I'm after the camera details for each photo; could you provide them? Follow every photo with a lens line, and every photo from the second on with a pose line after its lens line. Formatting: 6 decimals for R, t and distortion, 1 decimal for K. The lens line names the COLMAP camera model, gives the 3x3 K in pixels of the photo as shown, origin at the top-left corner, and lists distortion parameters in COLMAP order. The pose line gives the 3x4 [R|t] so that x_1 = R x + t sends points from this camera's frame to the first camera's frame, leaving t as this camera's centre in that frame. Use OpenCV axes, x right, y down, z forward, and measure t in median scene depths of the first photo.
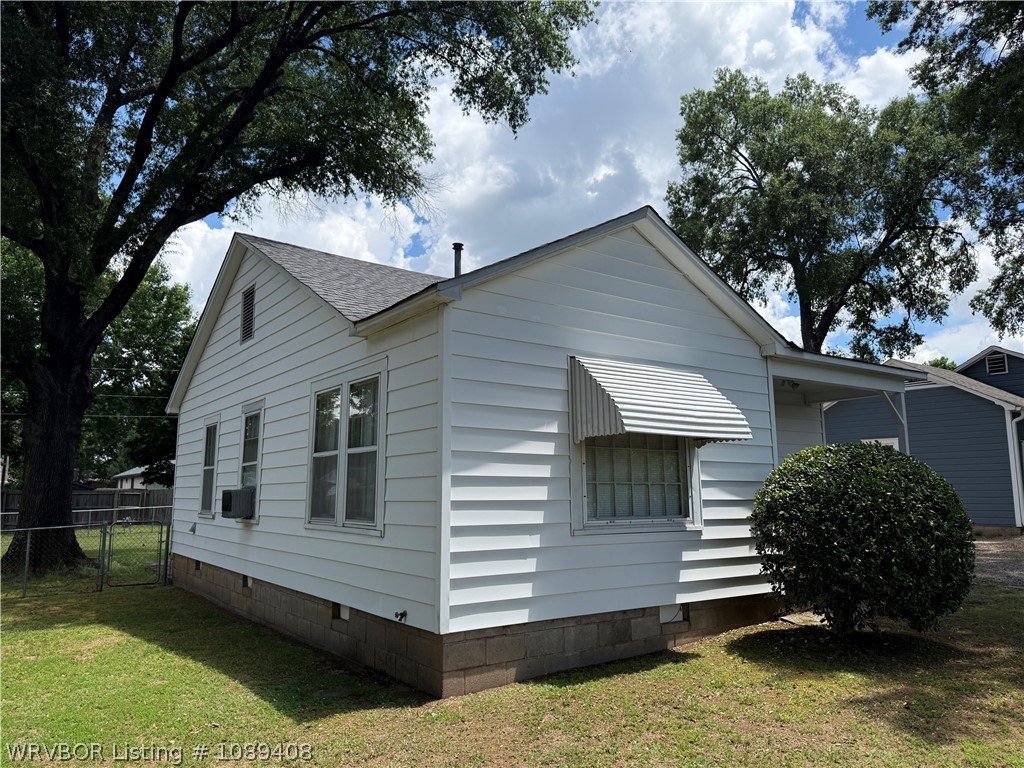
lens RADIAL K [[736.1, 0, 513.1], [0, 736.1, 369.7], [0, 0, 1]] dist [0.001647, 0.005365]
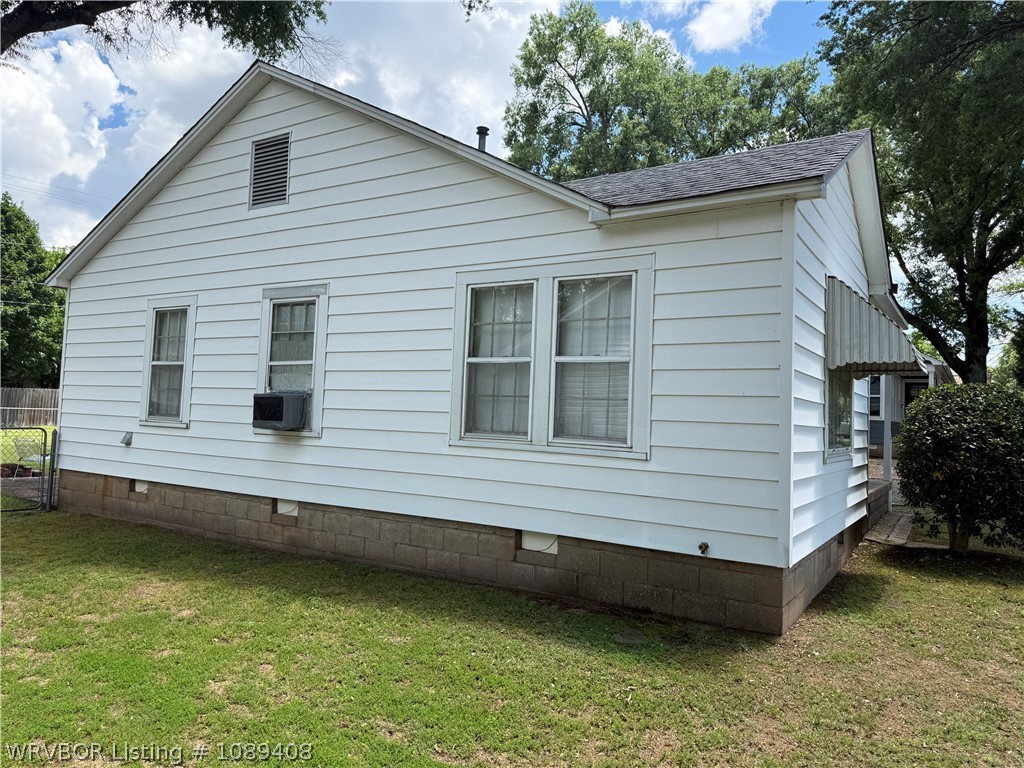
lens RADIAL K [[715.6, 0, 515.8], [0, 715.6, 385.8], [0, 0, 1]] dist [-0.009148, -0.002656]
pose [[0.923846, 0.053590, 0.378995, -0.243913], [-0.104338, 0.987912, 0.114646, 0.022237], [-0.368270, -0.145459, 0.918269, 0.109861]]
